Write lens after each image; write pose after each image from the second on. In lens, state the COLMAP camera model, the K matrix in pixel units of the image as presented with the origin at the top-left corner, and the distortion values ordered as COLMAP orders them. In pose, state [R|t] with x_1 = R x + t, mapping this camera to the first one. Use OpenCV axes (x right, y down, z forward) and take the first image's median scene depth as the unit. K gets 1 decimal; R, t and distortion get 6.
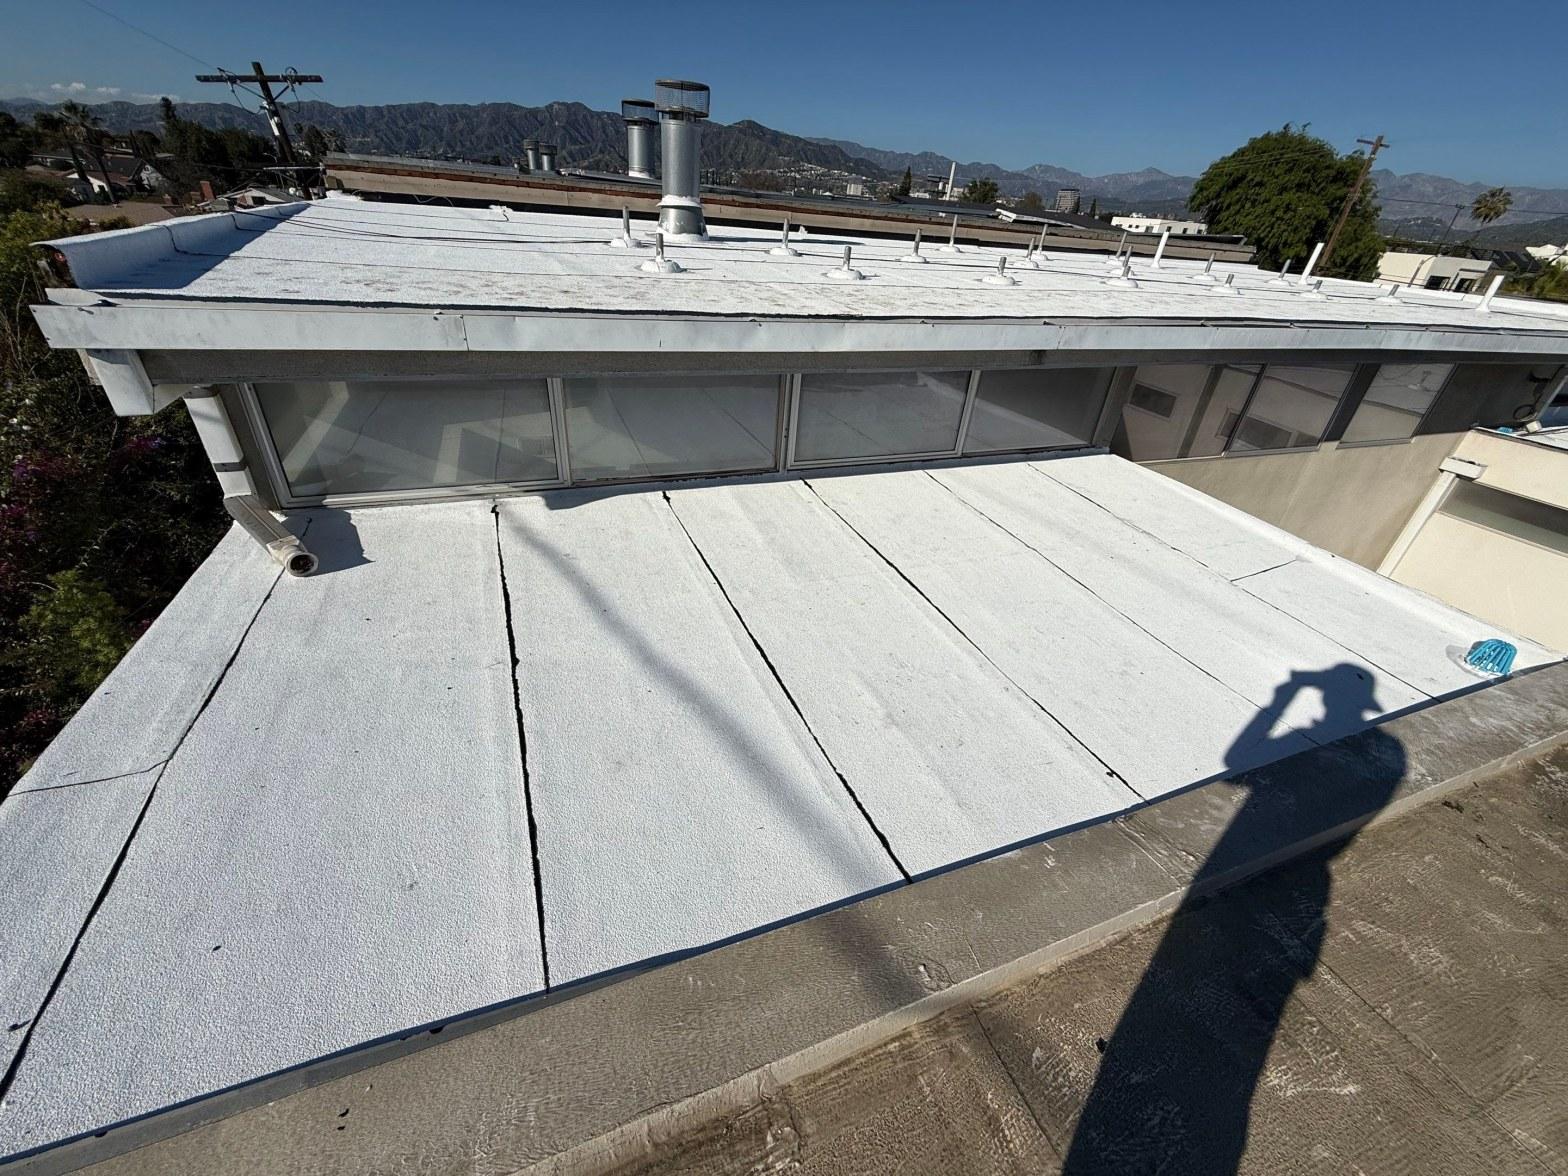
lens RADIAL K [[633.5, 0, 771.9], [0, 633.5, 590.3], [0, 0, 1]] dist [-0.003371, 0.000231]
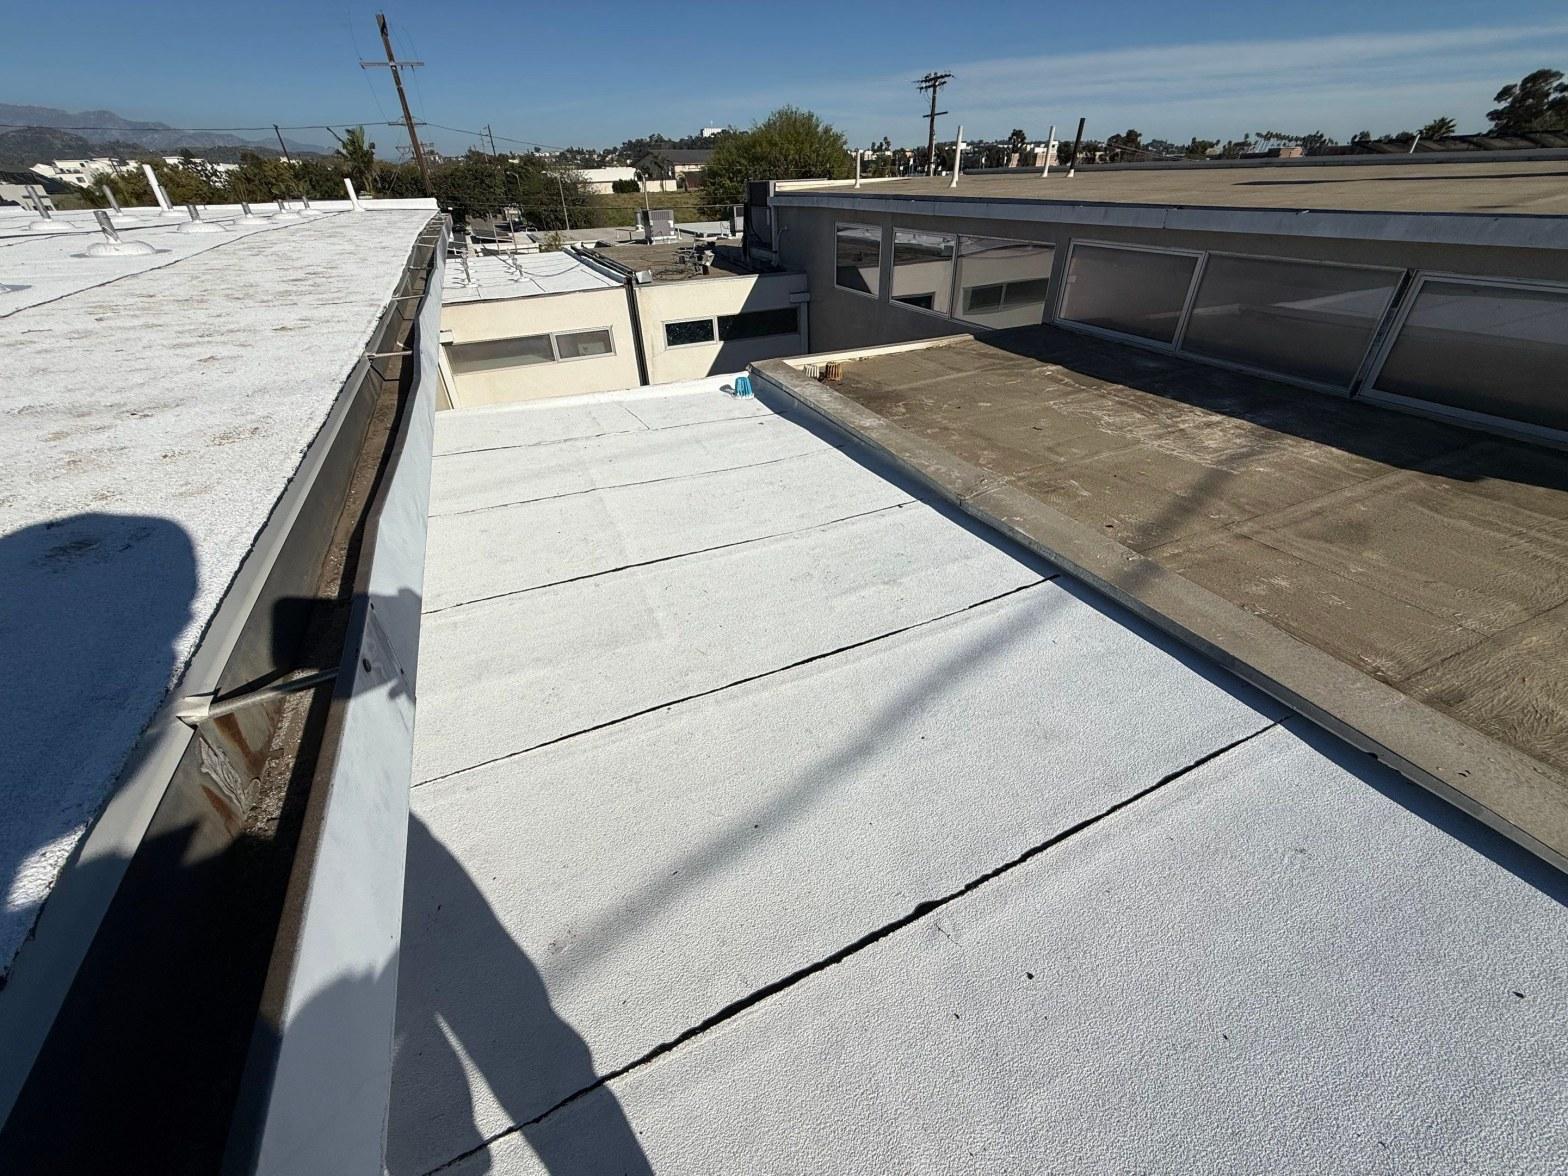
lens RADIAL K [[626.6, 0, 781.2], [0, 626.6, 582.5], [0, 0, 1]] dist [-0.001382, 0.000784]
pose [[-0.047304, -0.605159, 0.794698, -0.605561], [0.536132, 0.655898, 0.531376, -0.433827], [-0.842808, 0.451199, 0.293418, 0.694589]]
